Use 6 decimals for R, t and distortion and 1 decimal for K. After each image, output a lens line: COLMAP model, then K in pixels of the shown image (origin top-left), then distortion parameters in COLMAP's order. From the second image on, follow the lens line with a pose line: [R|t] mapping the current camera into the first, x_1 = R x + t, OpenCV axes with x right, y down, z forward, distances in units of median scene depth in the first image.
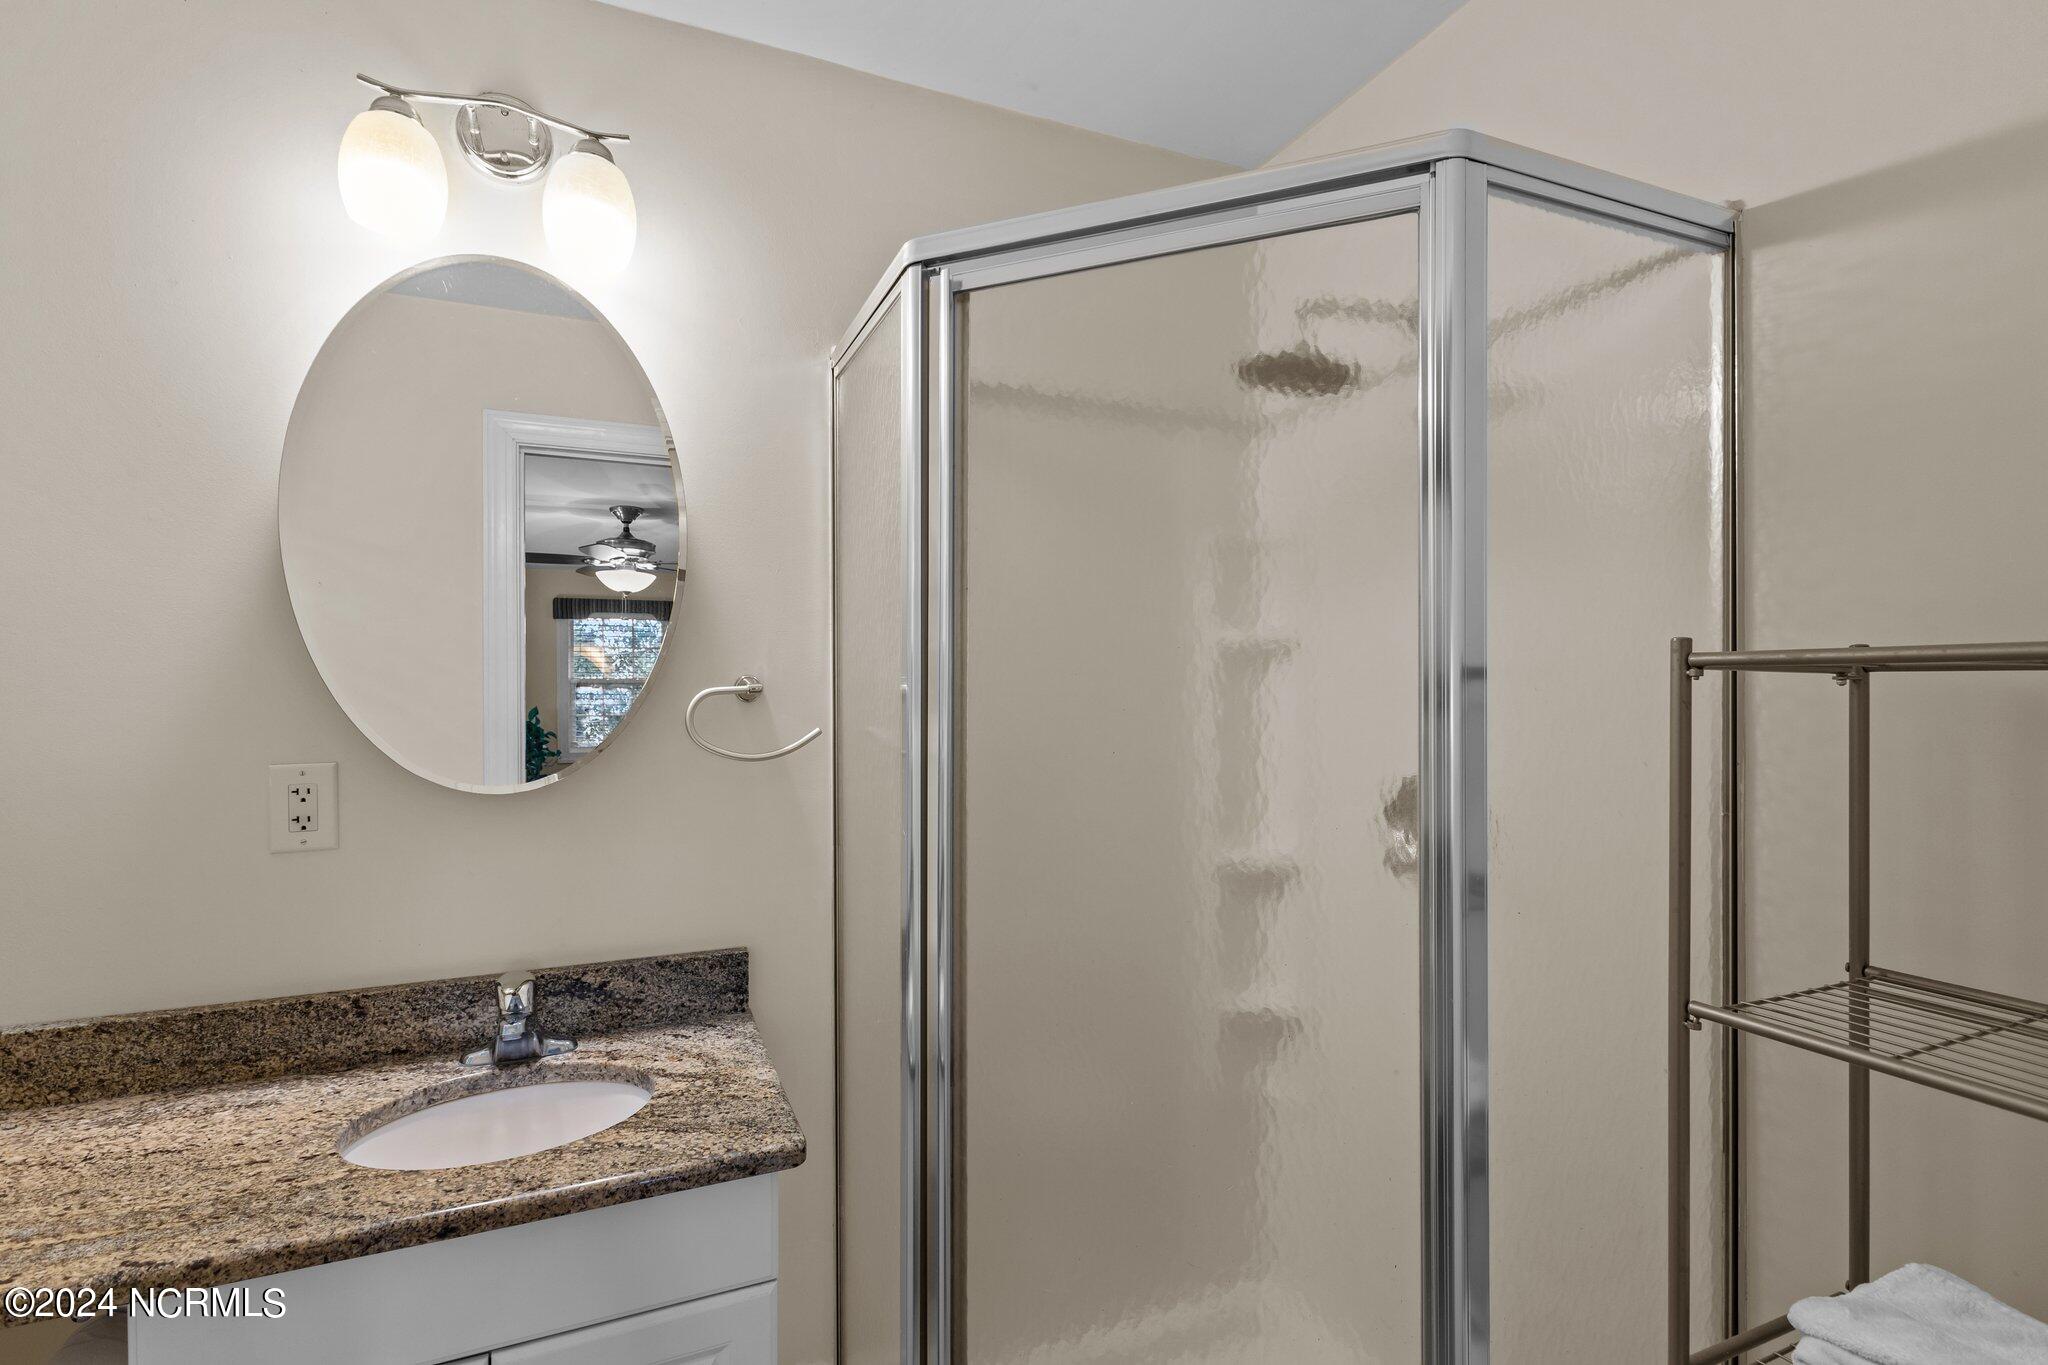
lens RADIAL K [[924.4, 0, 1025.5], [0, 924.4, 681.4], [0, 0, 1]] dist [-0.011997, -0.000122]
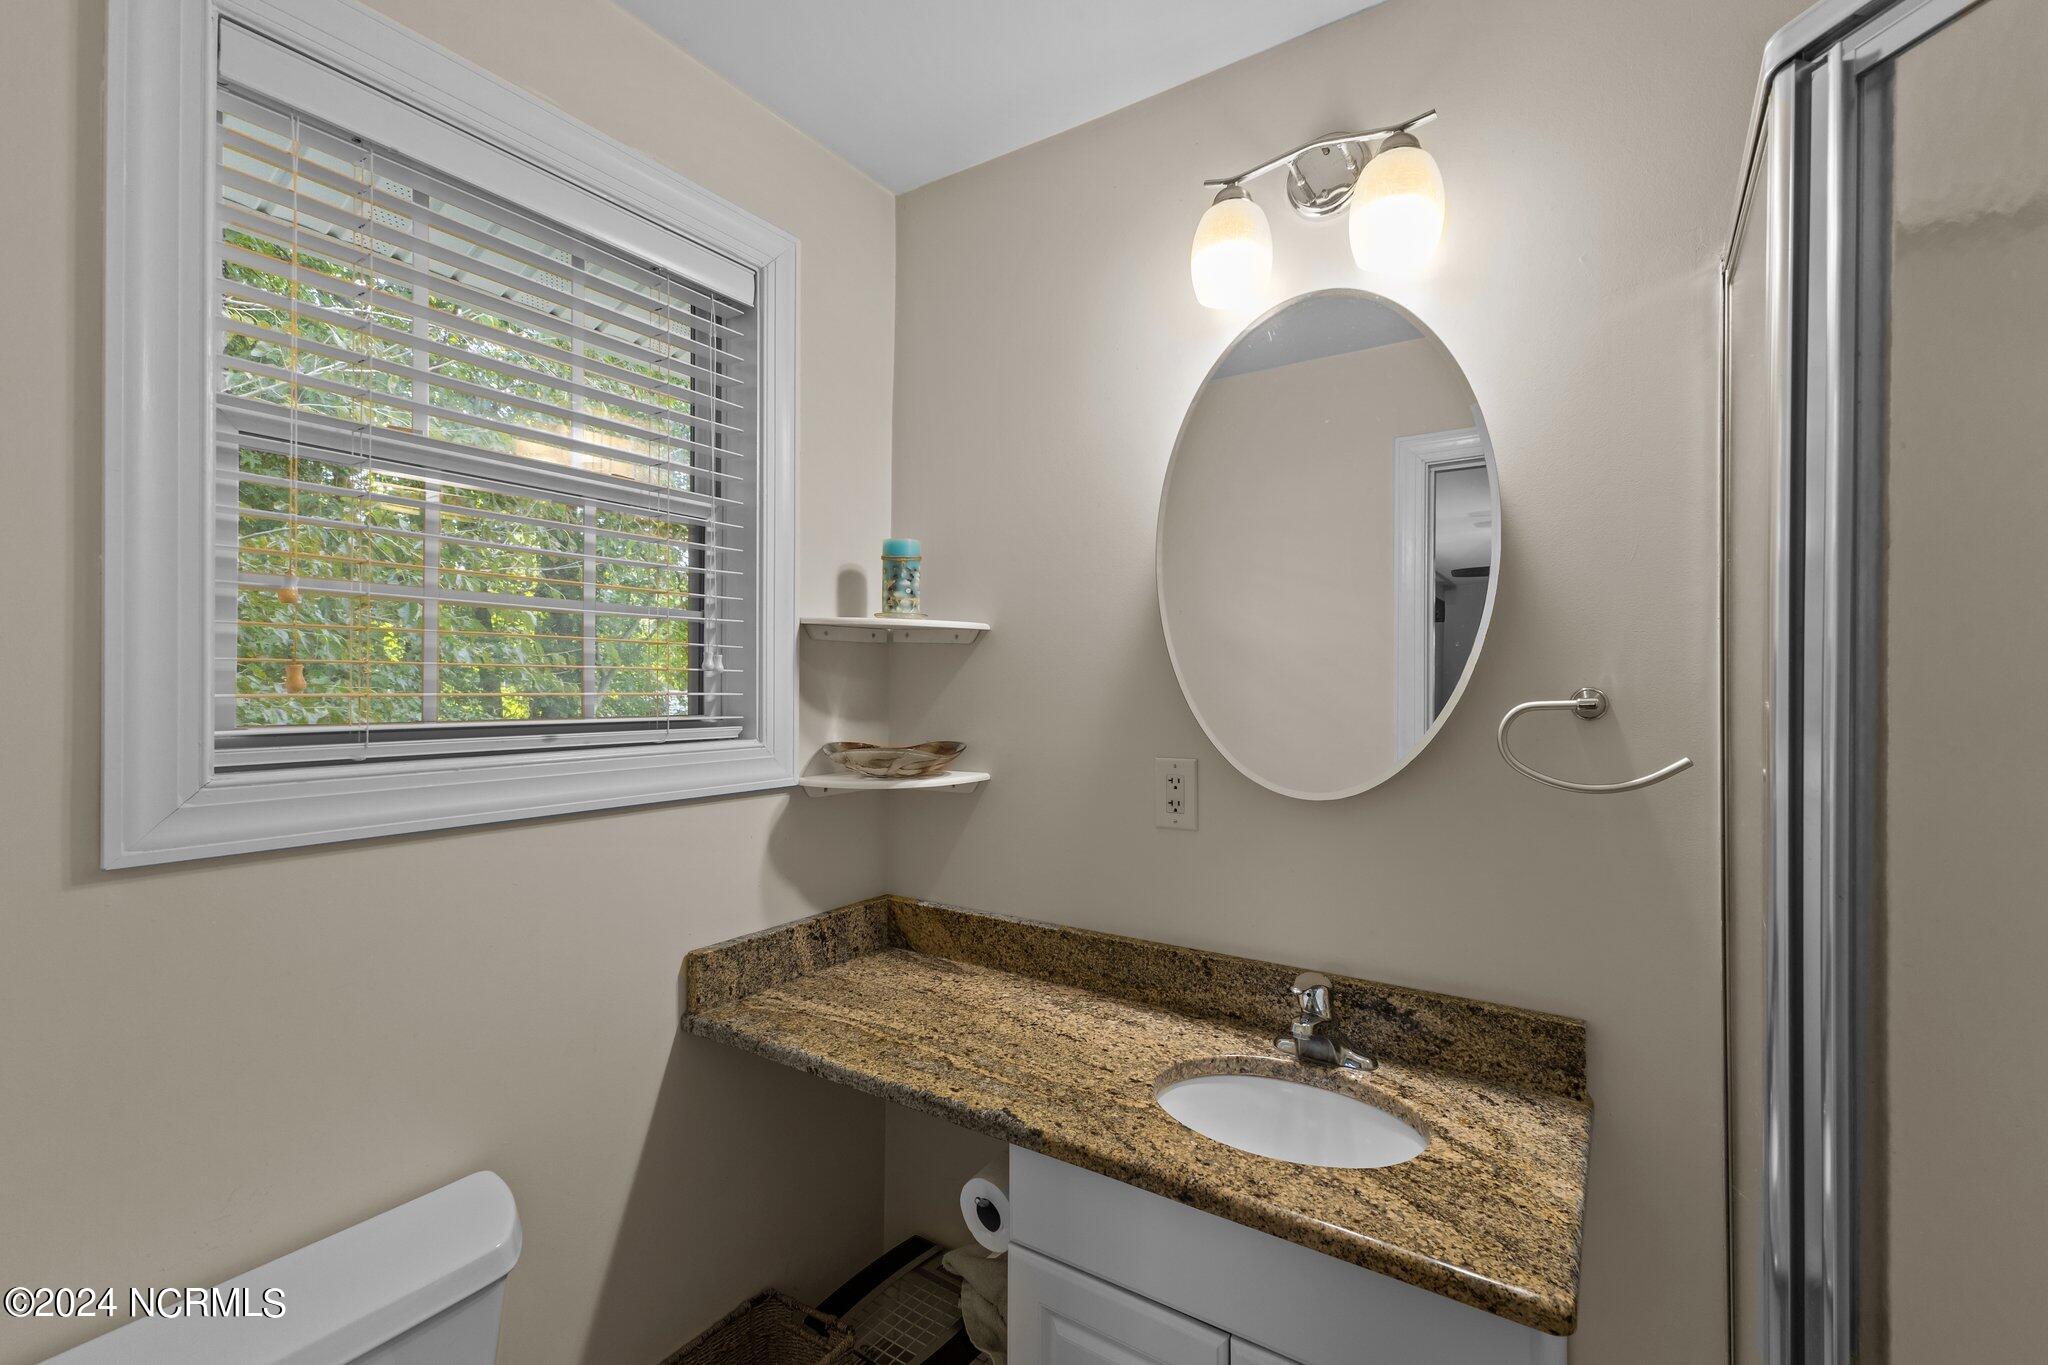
lens RADIAL K [[886.7, 0, 1024.1], [0, 886.7, 678.9], [0, 0, 1]] dist [0.012762, -0.000518]
pose [[0.537785, -0.004761, -0.843069, 0.118106], [-0.005680, 0.999941, -0.009270, -0.005515], [0.843063, 0.009774, 0.537726, 0.186053]]
